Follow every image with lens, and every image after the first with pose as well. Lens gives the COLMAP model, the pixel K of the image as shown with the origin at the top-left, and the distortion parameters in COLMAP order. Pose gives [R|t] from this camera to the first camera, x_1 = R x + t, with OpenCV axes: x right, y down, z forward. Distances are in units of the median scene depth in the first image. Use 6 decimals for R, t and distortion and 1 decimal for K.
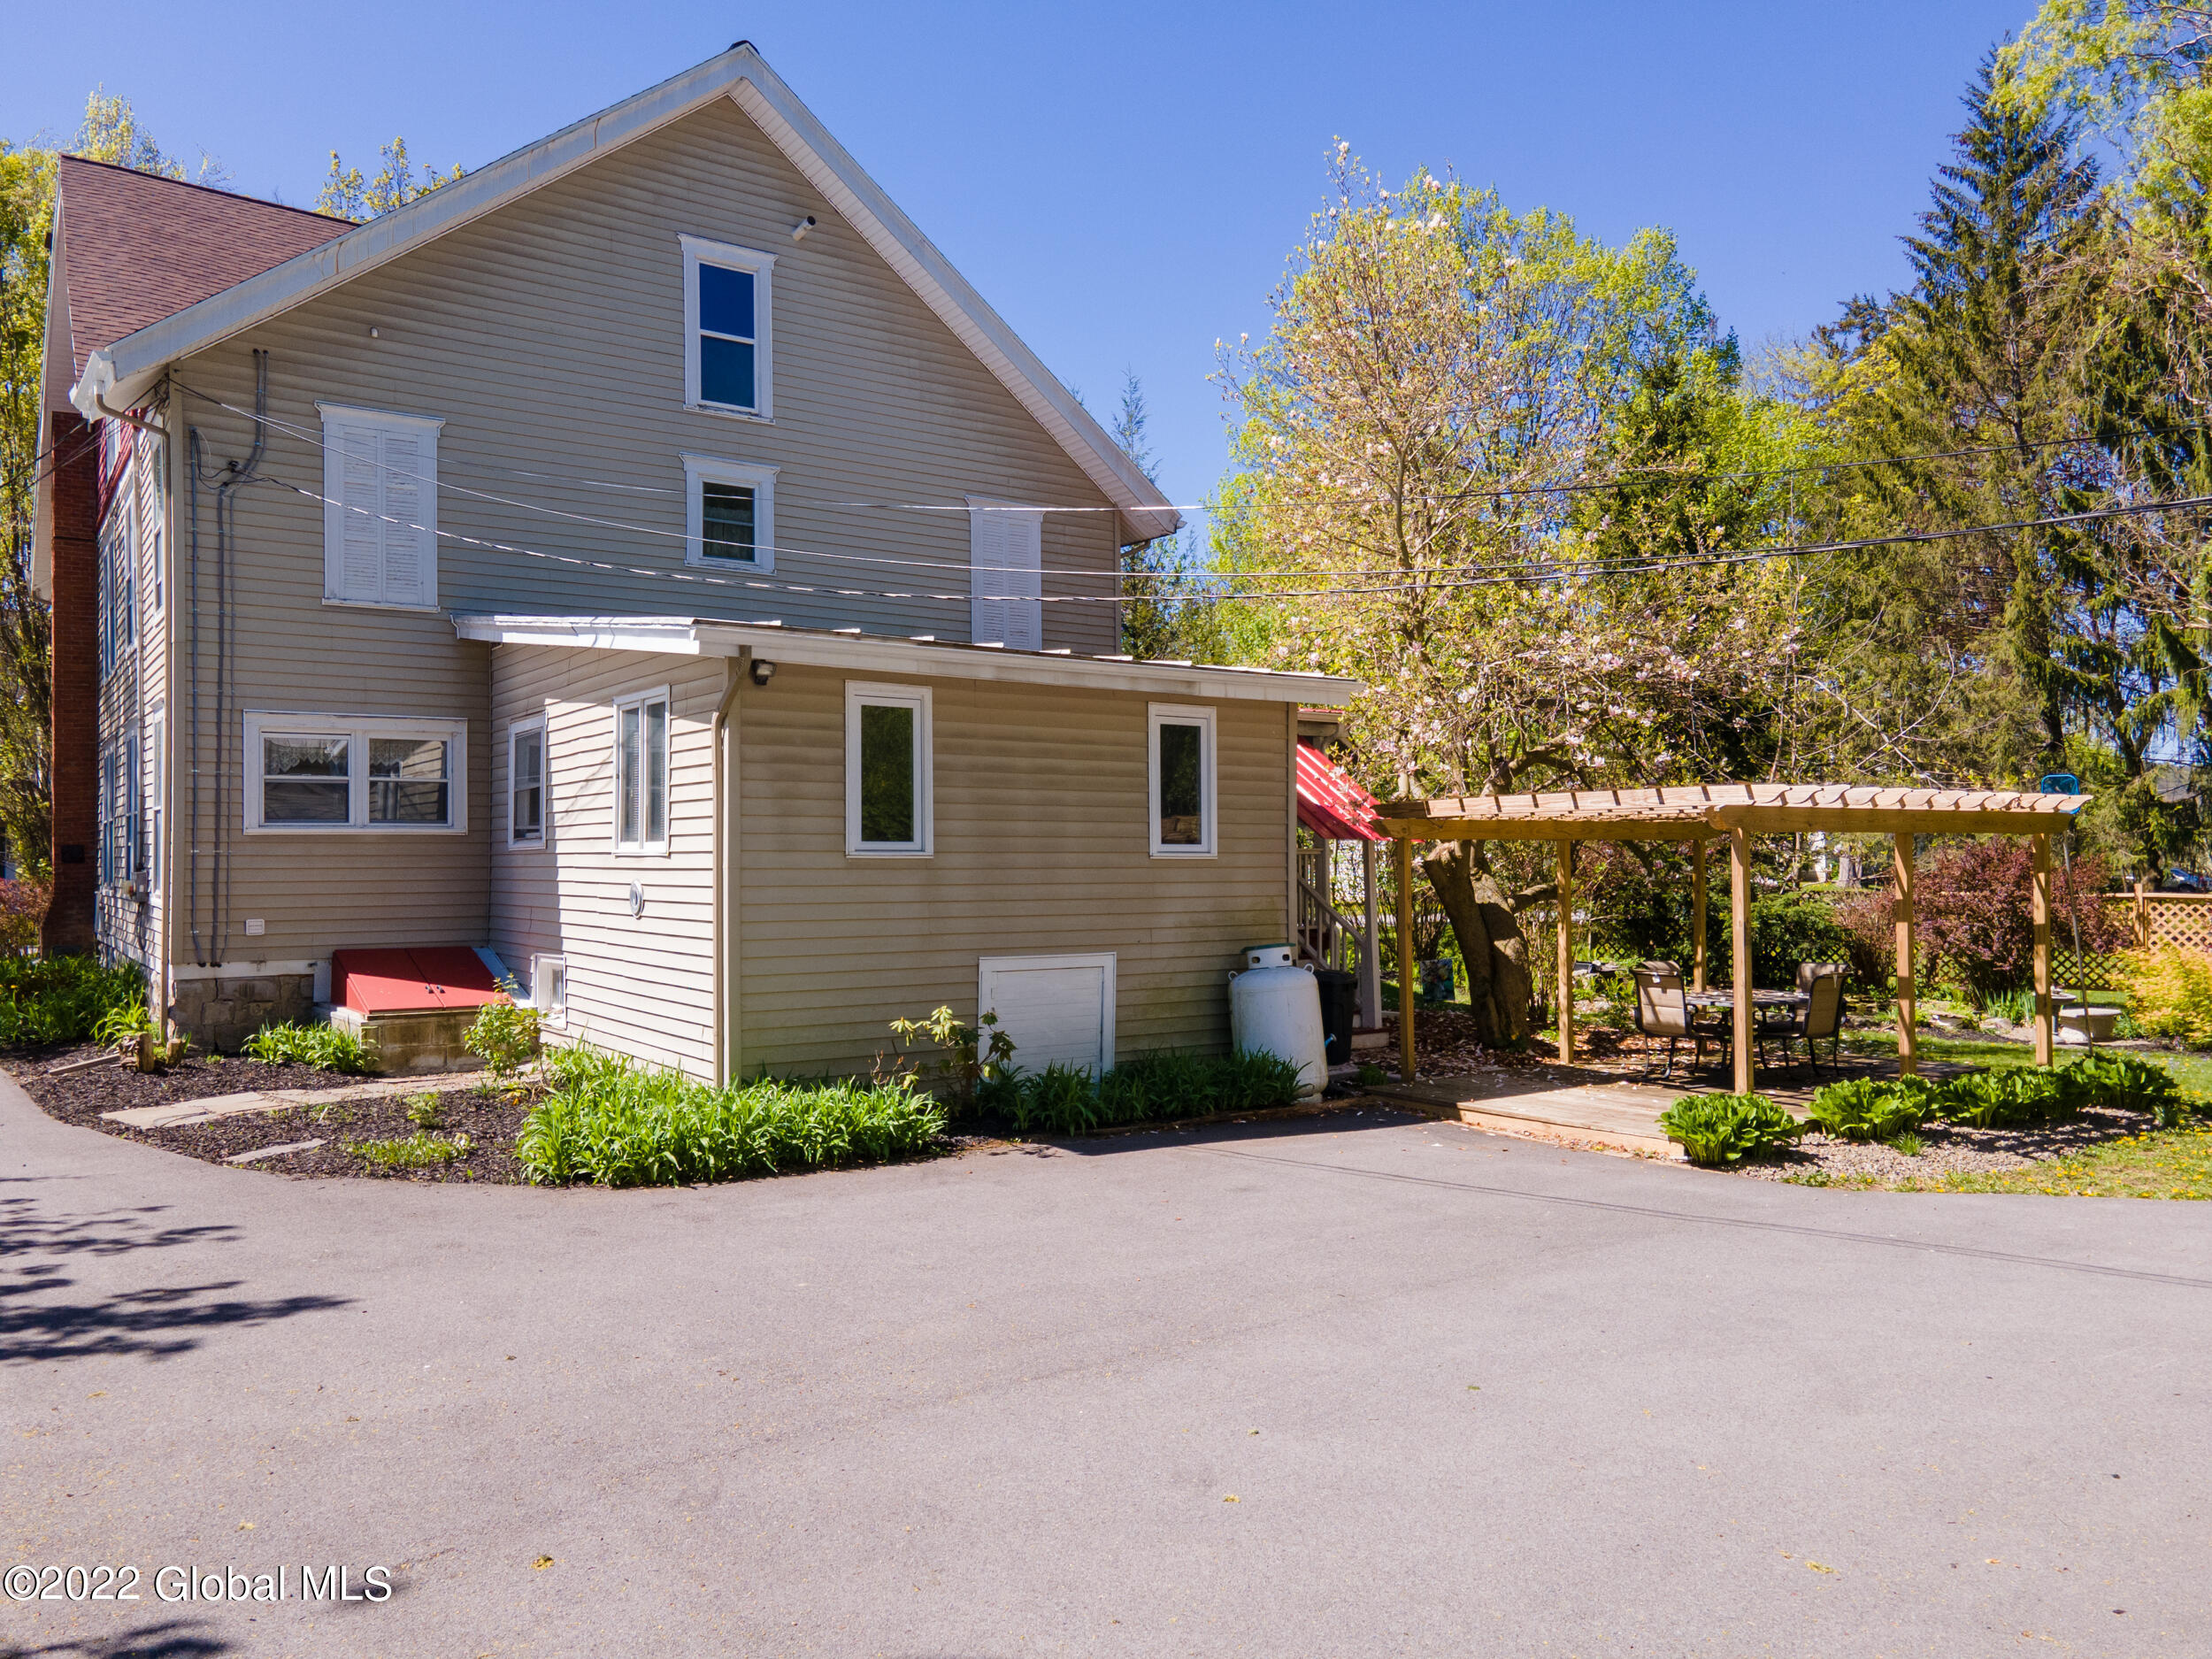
lens RADIAL K [[1562.2, 0, 1106.0], [0, 1562.2, 829.5], [0, 0, 1]] dist [-0.001289, 0.060977]
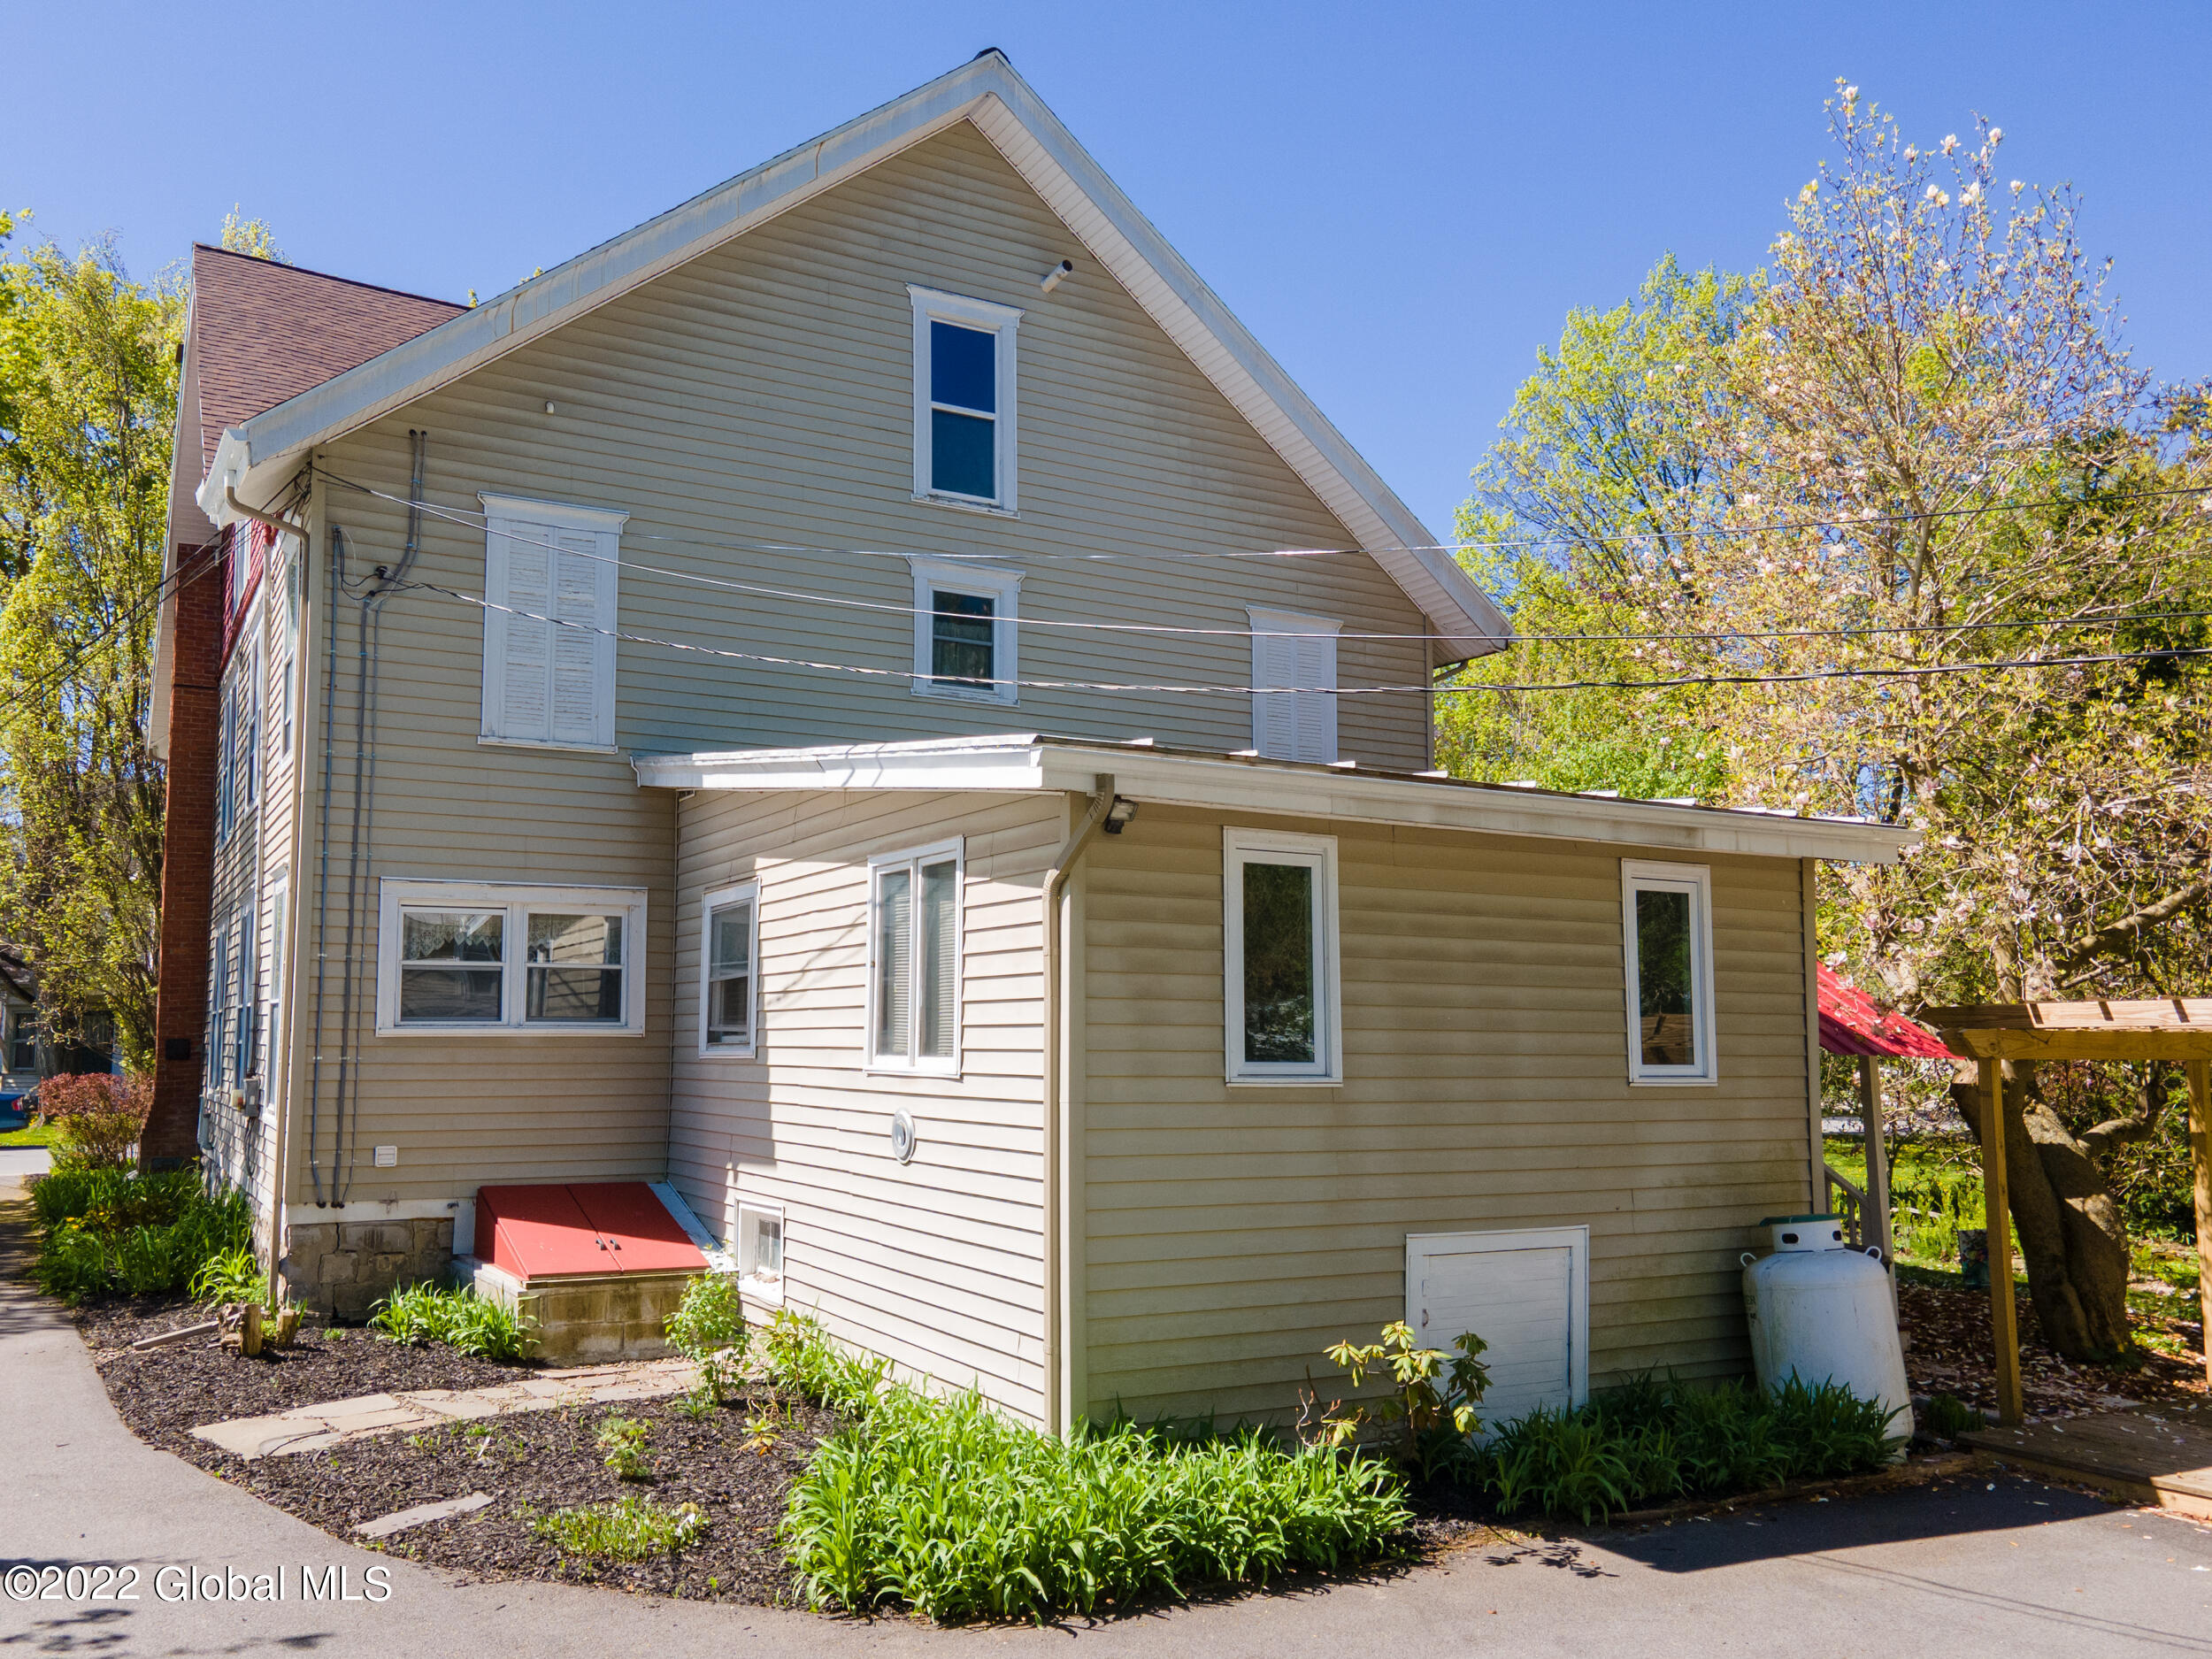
lens RADIAL K [[1812.6, 0, 1097.9], [0, 1812.6, 898.5], [0, 0, 1]] dist [0.027786, 0.001005]
pose [[0.993395, -0.001184, -0.114743, -0.091042], [-0.006545, 0.997735, -0.066955, -0.007086], [0.114562, 0.067264, 0.991136, 0.142619]]
